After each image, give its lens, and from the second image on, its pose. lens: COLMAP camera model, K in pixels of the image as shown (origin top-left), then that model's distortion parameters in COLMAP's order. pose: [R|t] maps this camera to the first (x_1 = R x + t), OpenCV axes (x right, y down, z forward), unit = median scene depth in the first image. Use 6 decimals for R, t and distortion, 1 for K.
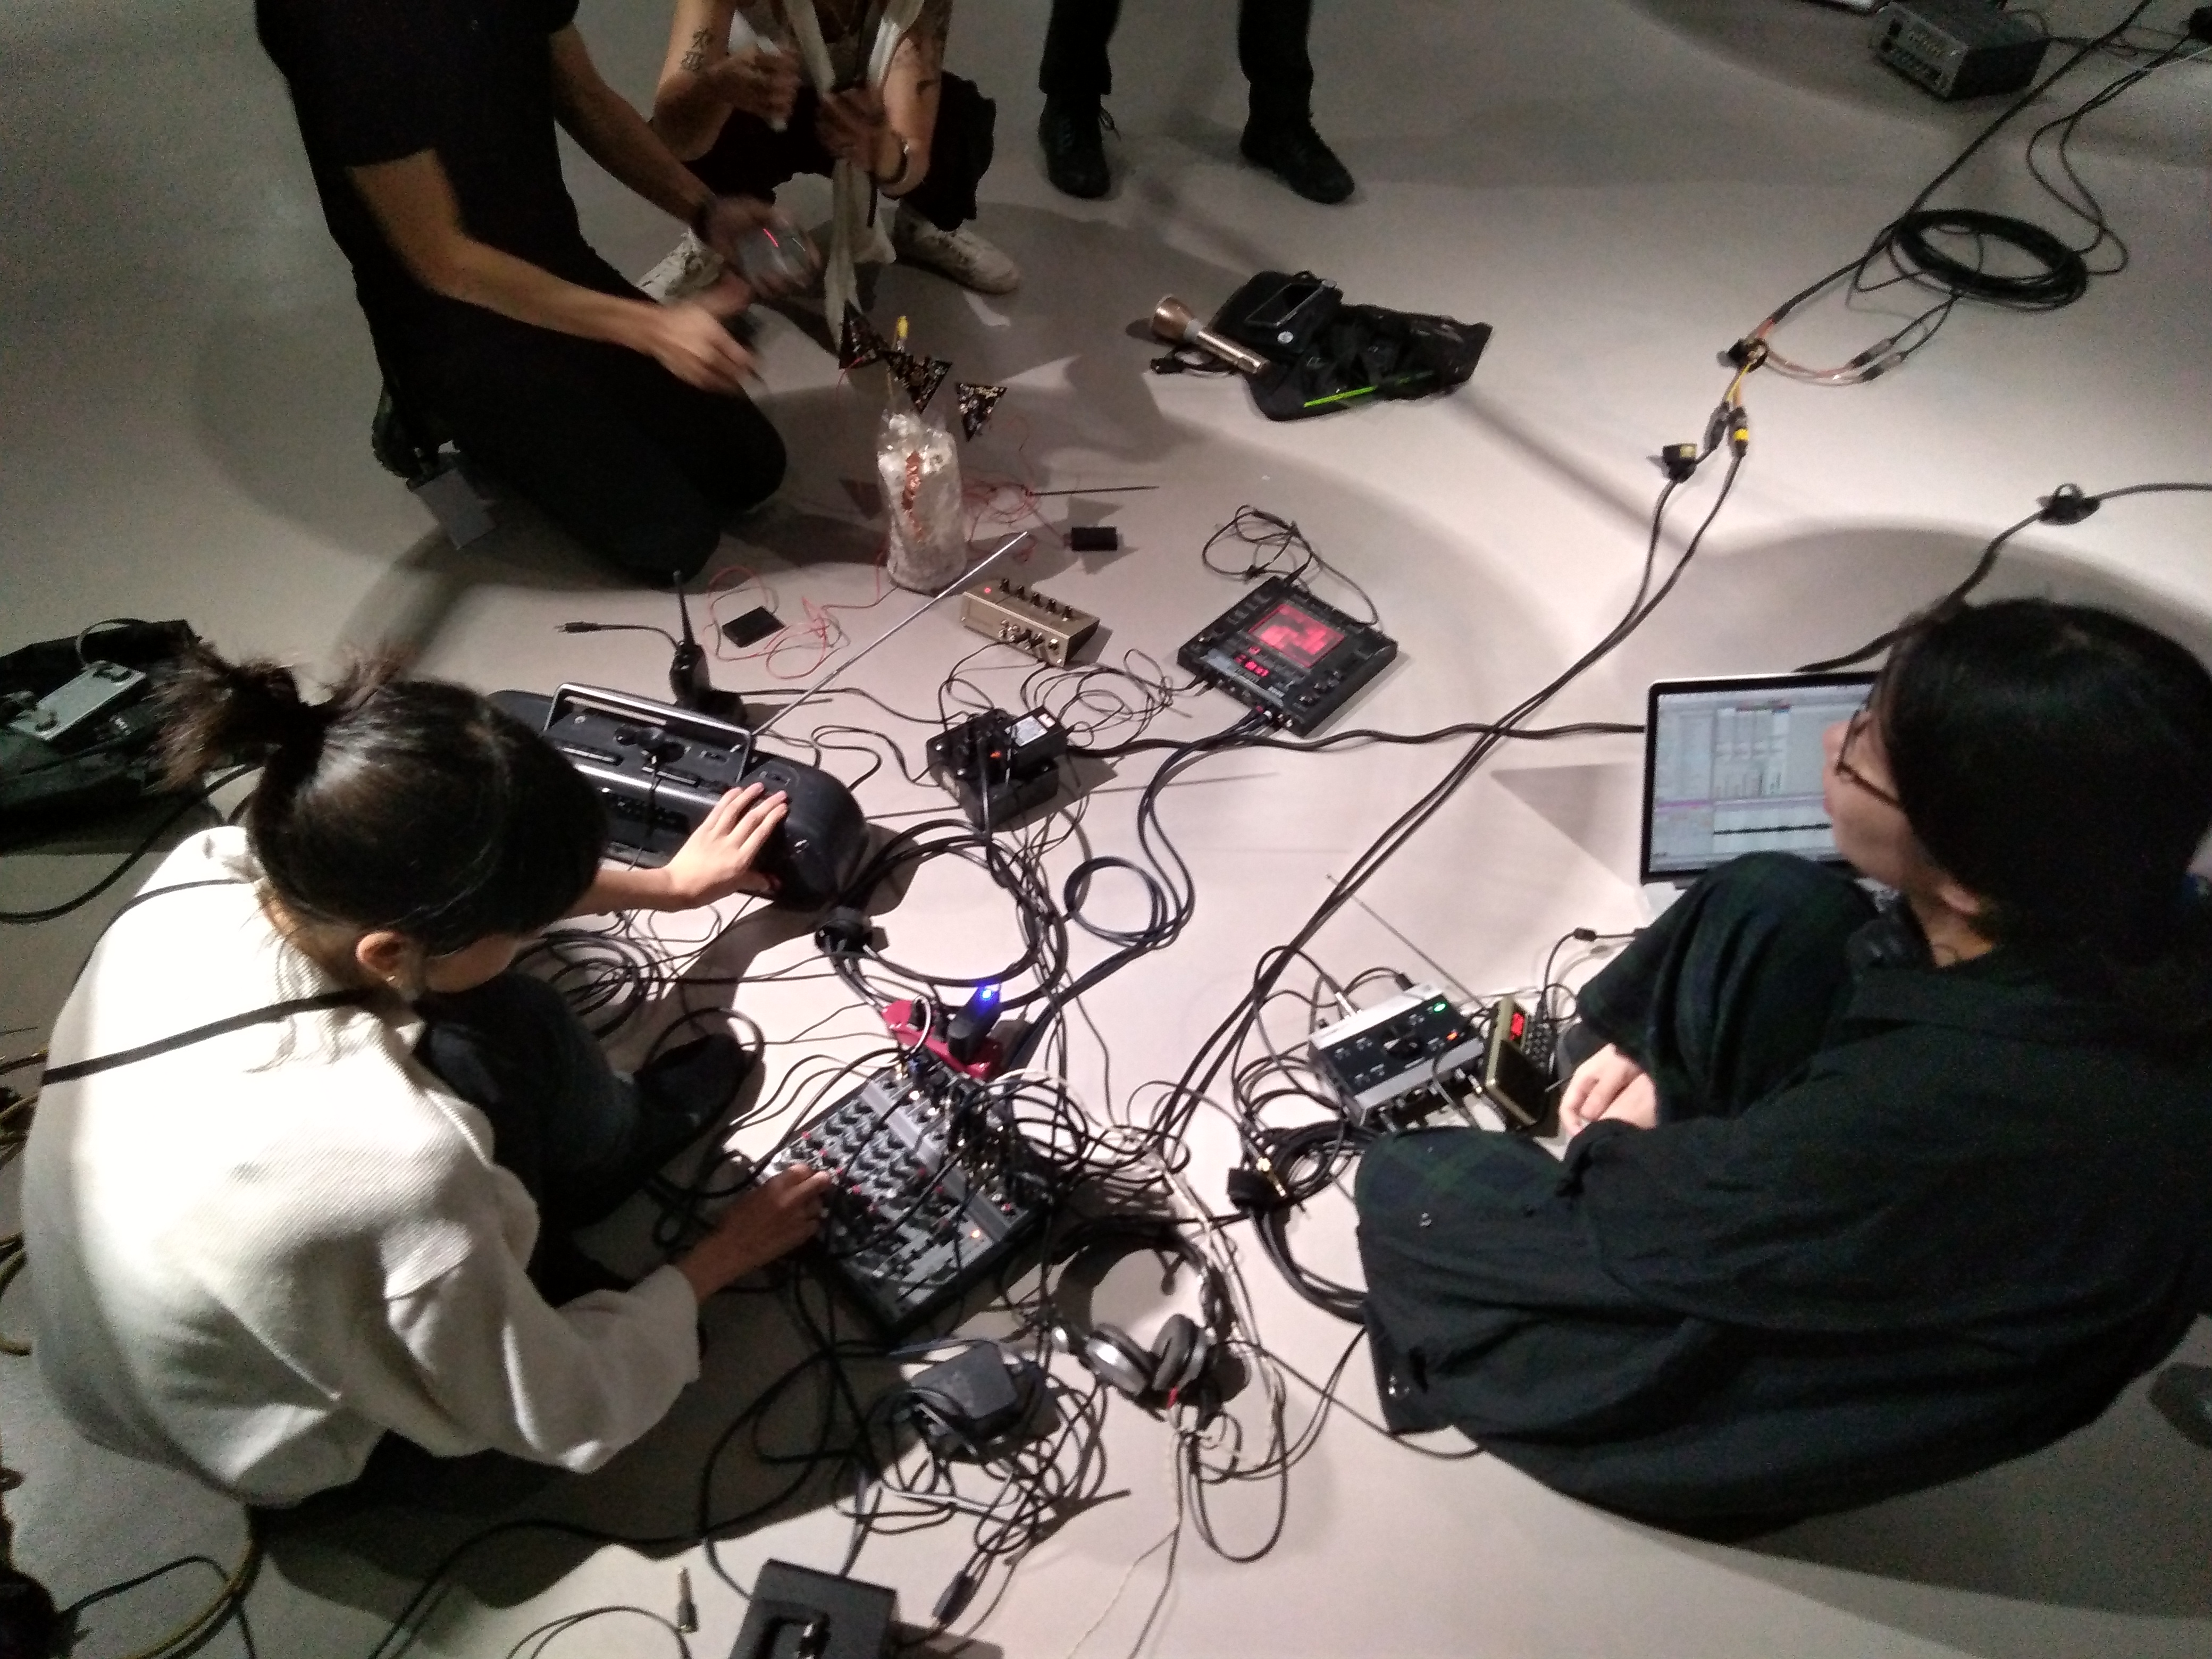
lens RADIAL K [[1660.9, 0, 1106.0], [0, 1660.9, 829.5], [0, 0, 1]] dist [0.011112, 0.002711]
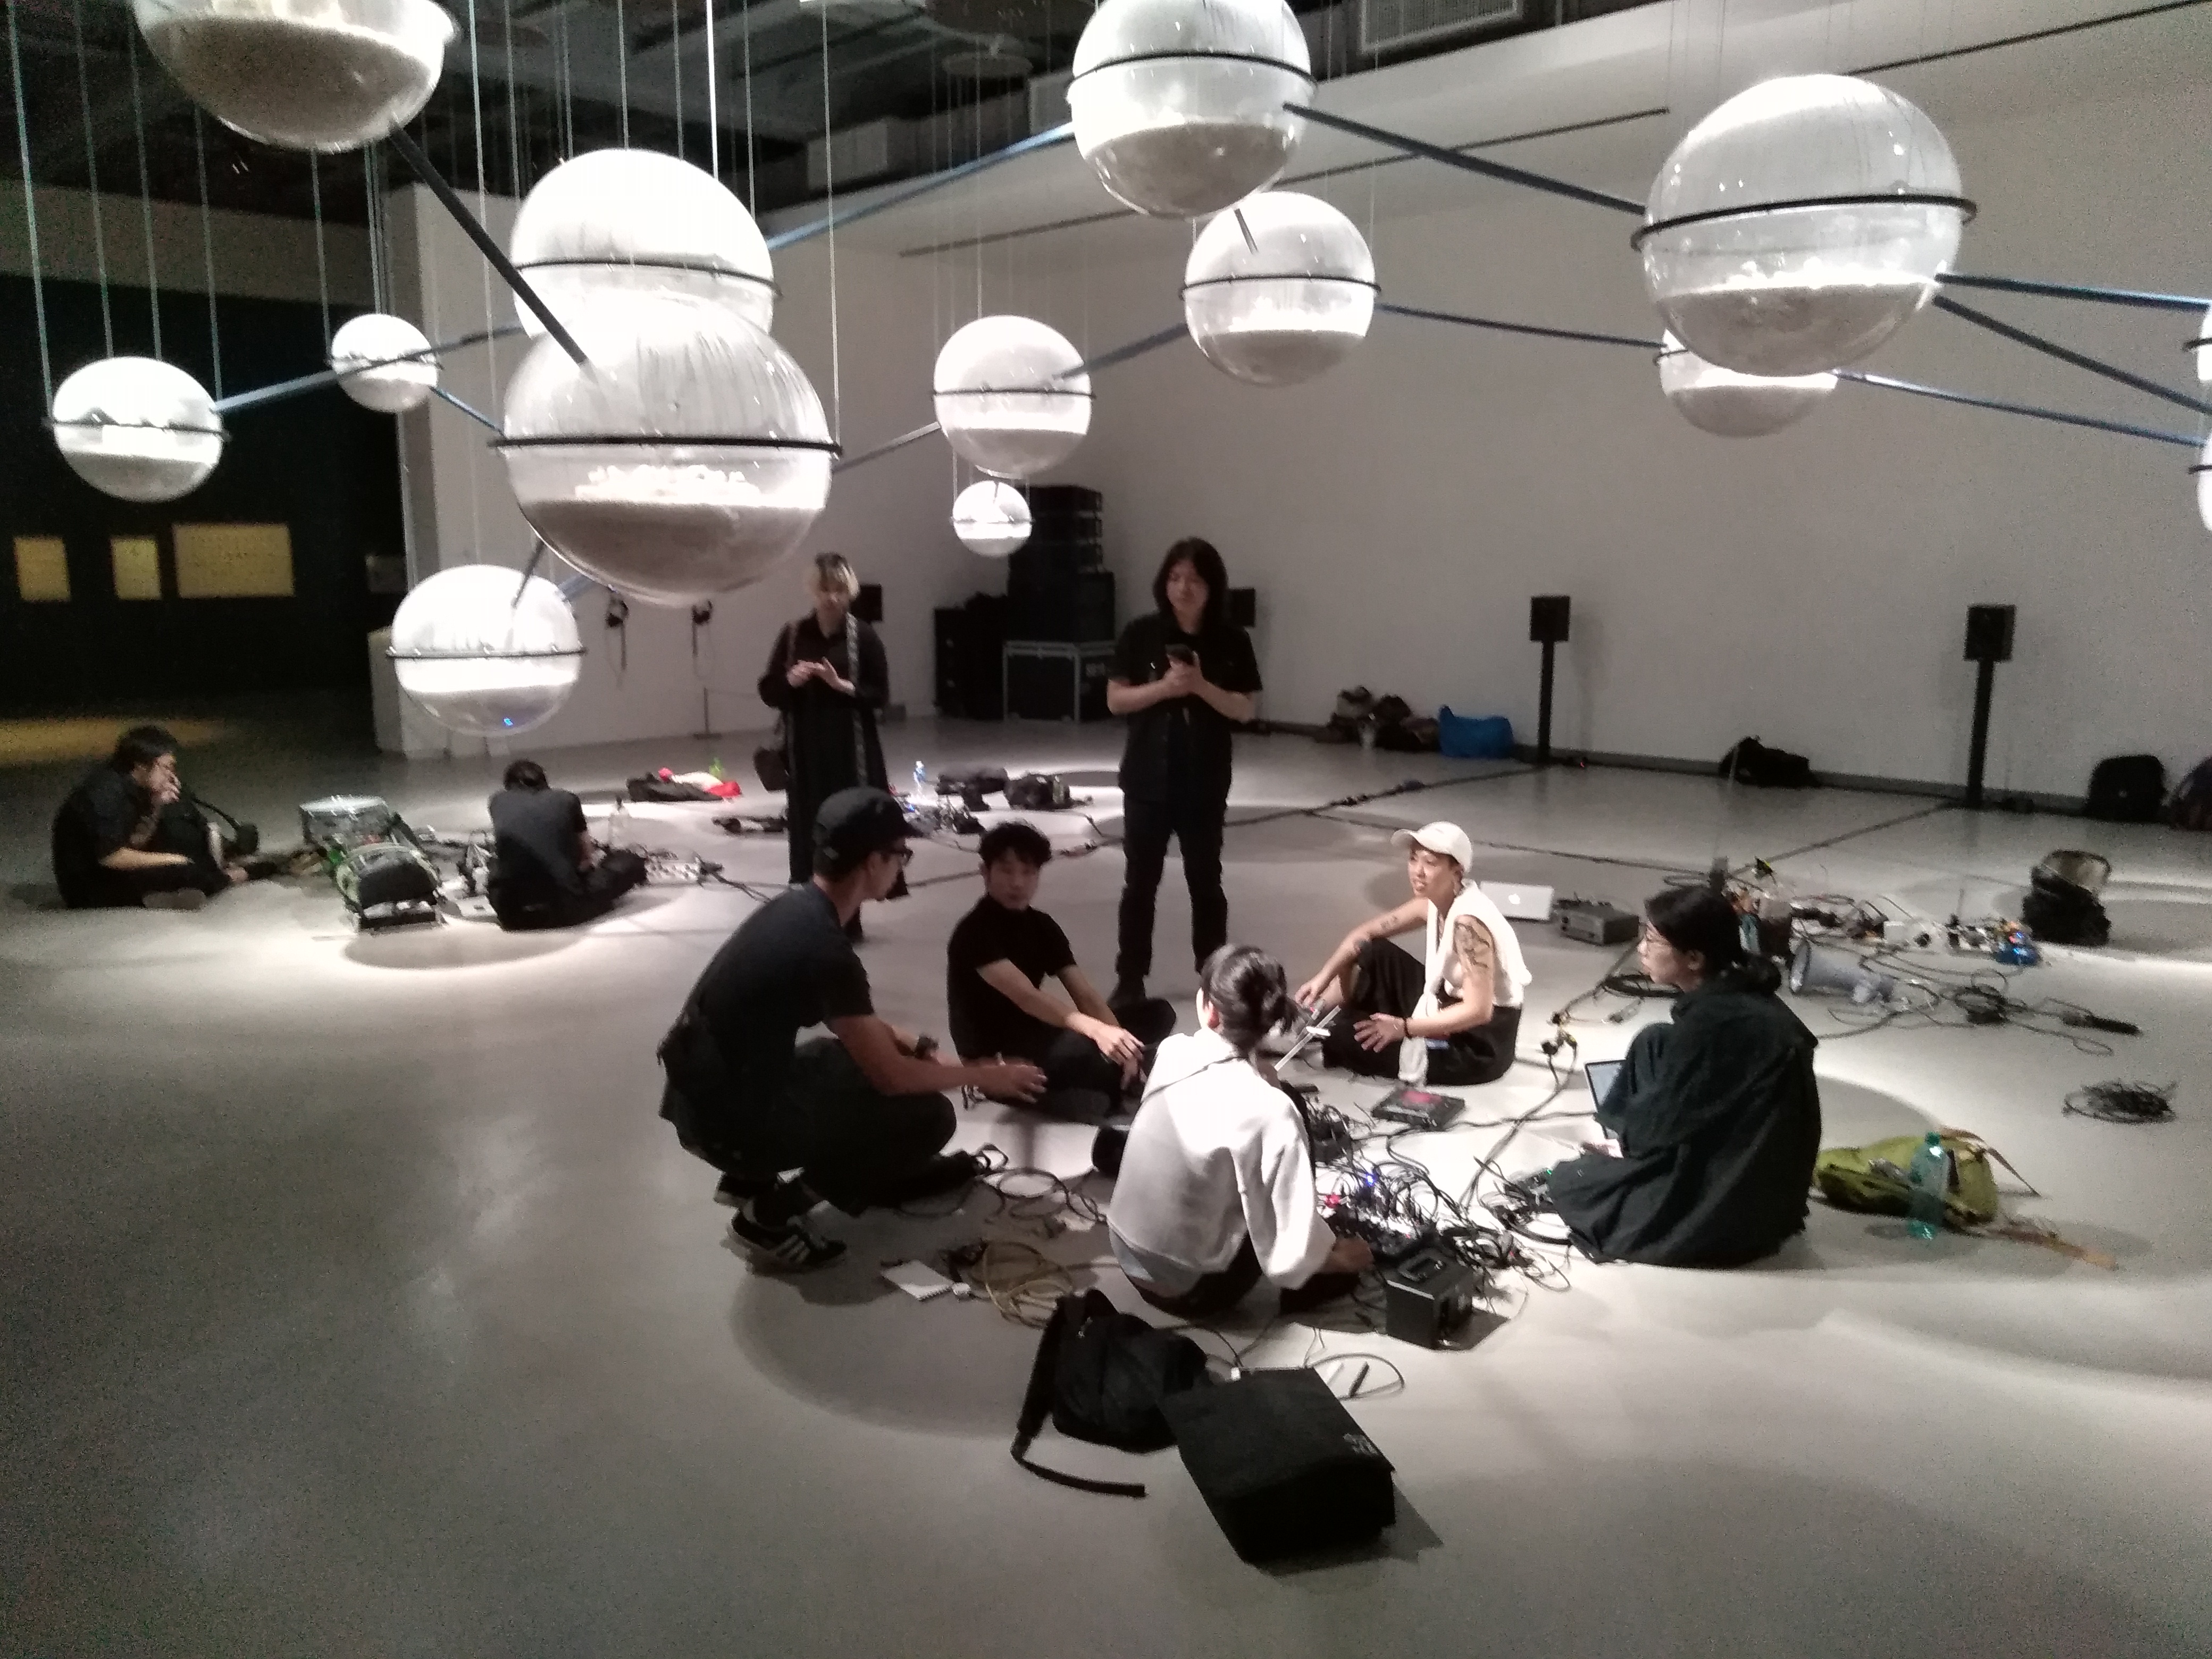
lens RADIAL K [[1650.8, 0, 1099.1], [0, 1650.8, 825.3], [0, 0, 1]] dist [0.044746, -0.067035]
pose [[0.981829, -0.070571, 0.176157, -0.793252], [0.163940, 0.782972, -0.600065, 1.011241], [-0.095579, 0.618040, 0.780315, -1.074672]]
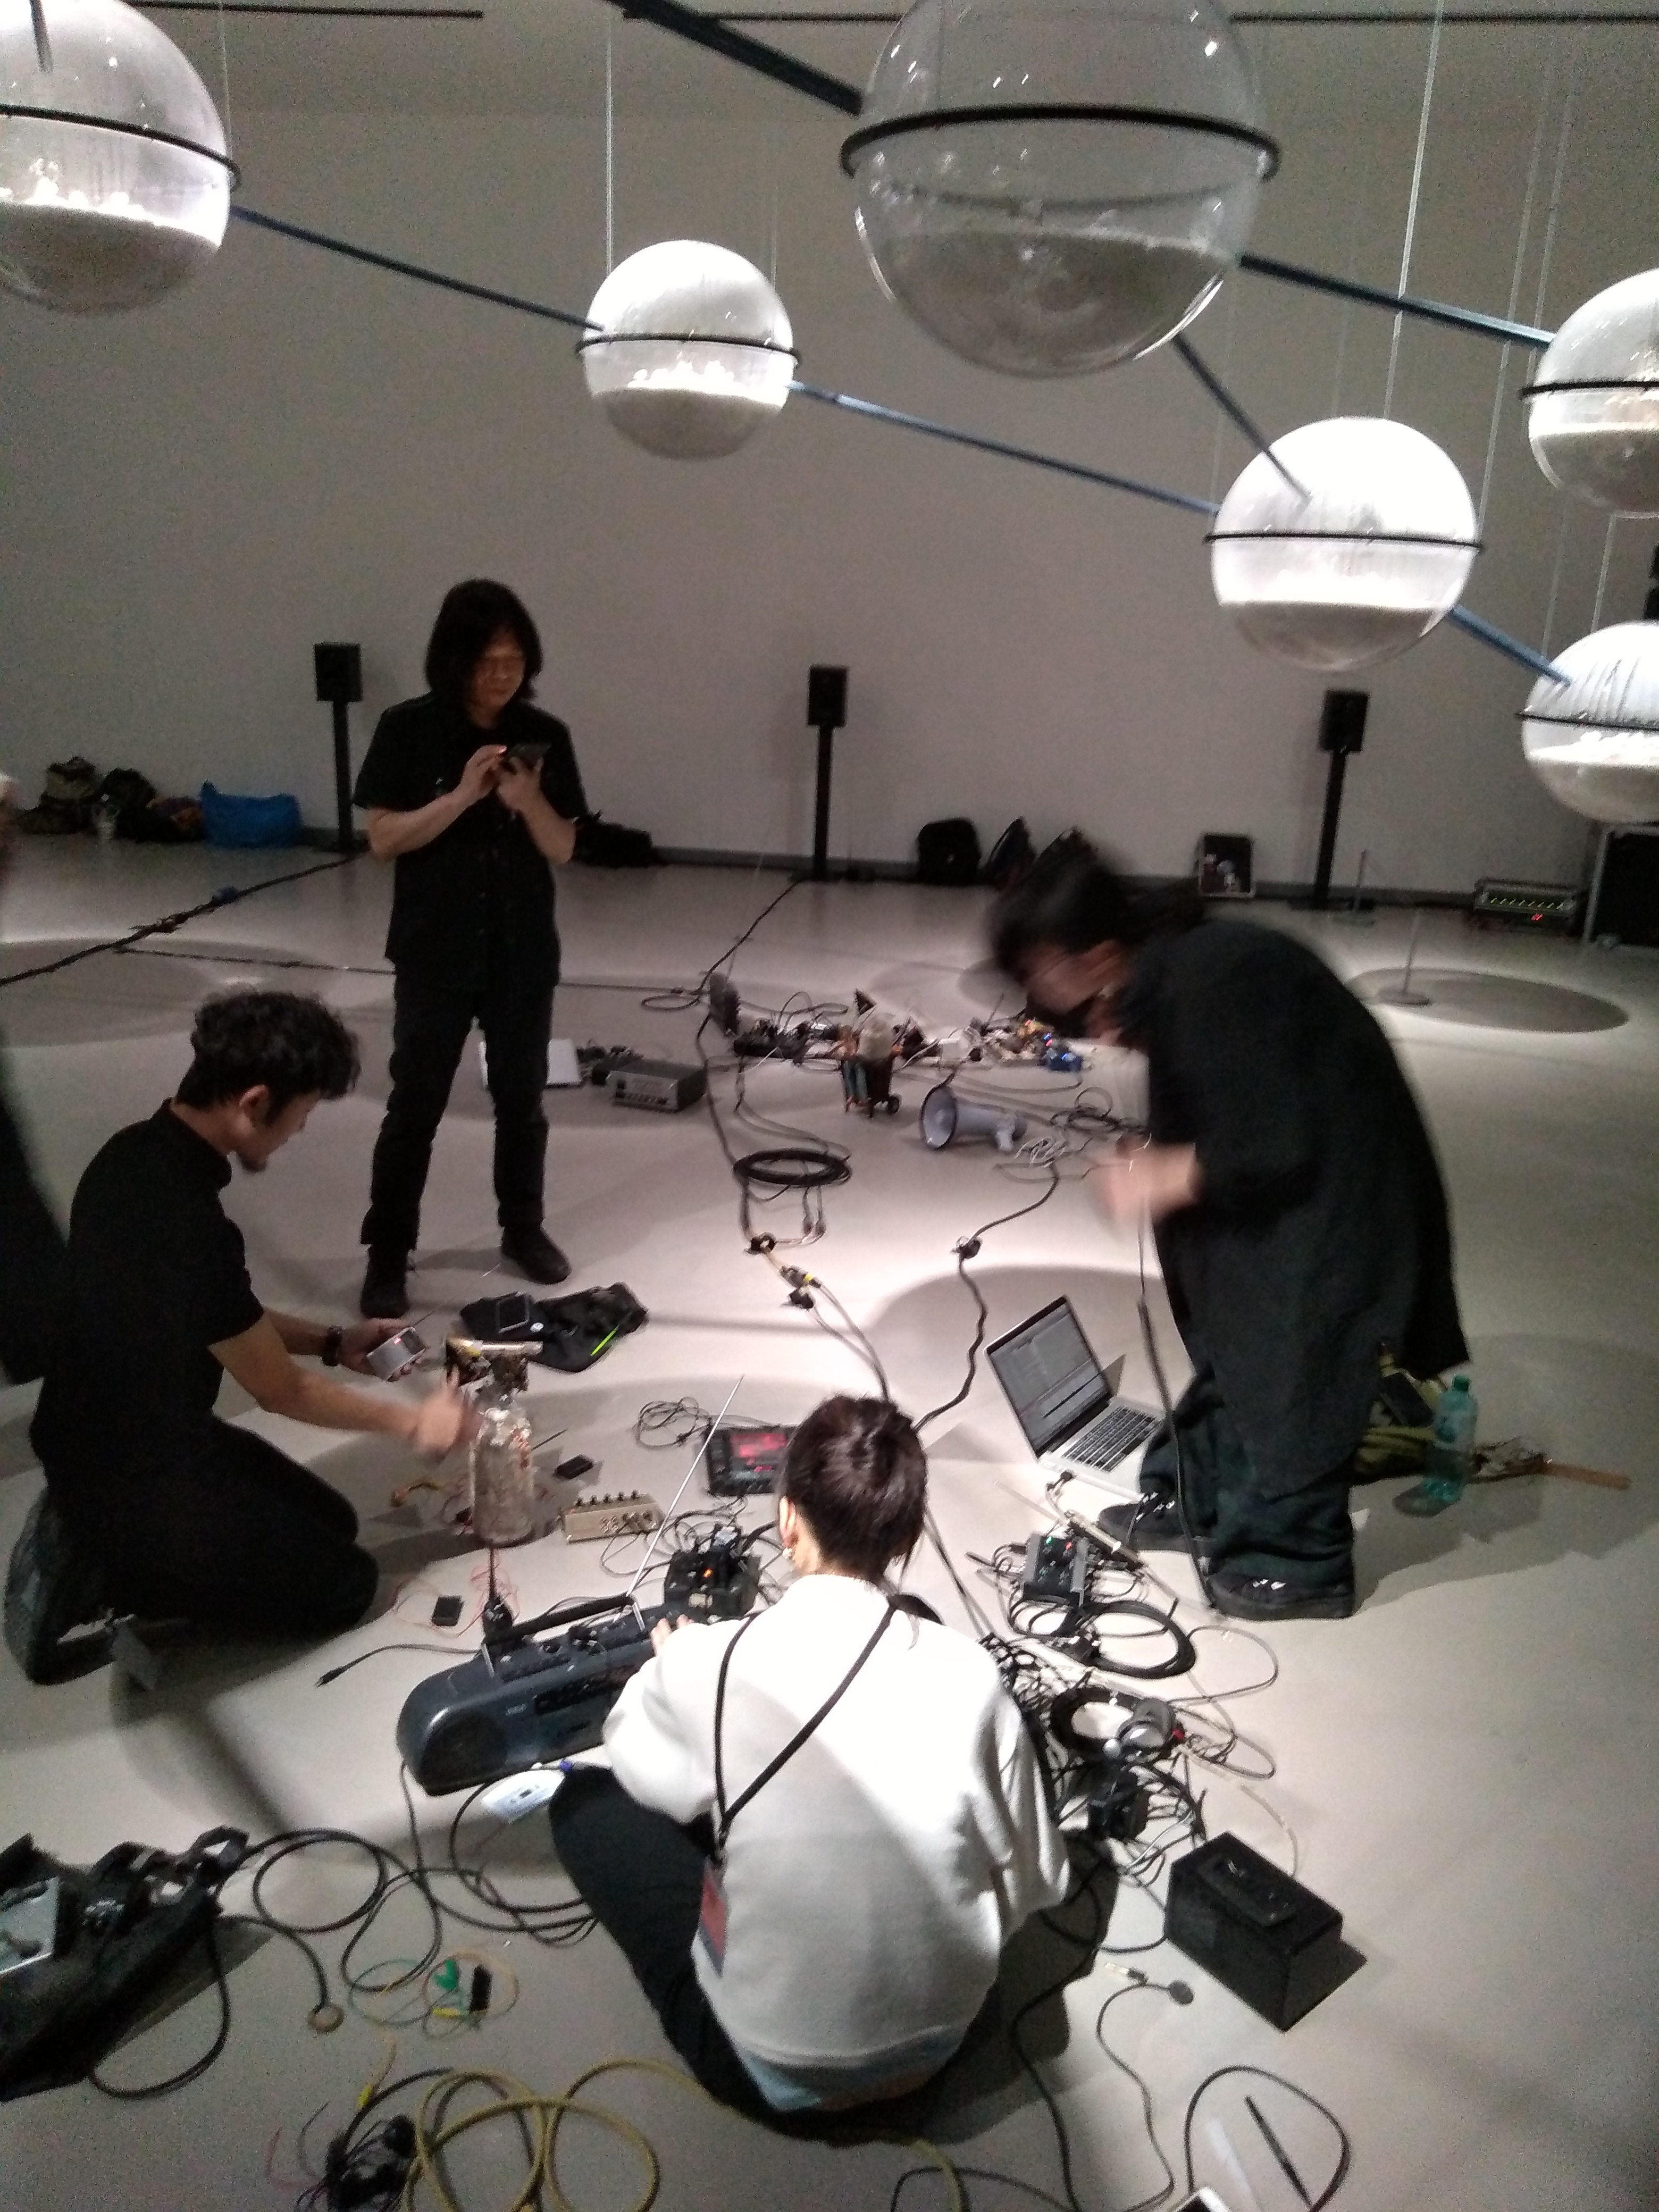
lens RADIAL K [[1660.9, 0, 844.9], [0, 1660.9, 1108.9], [0, 0, 1]] dist [0.011112, 0.002711]
pose [[0.649376, -0.233478, 0.723739, -1.002374], [0.552037, 0.799290, -0.237466, 0.044623], [-0.523035, 0.553736, 0.647928, -0.202260]]
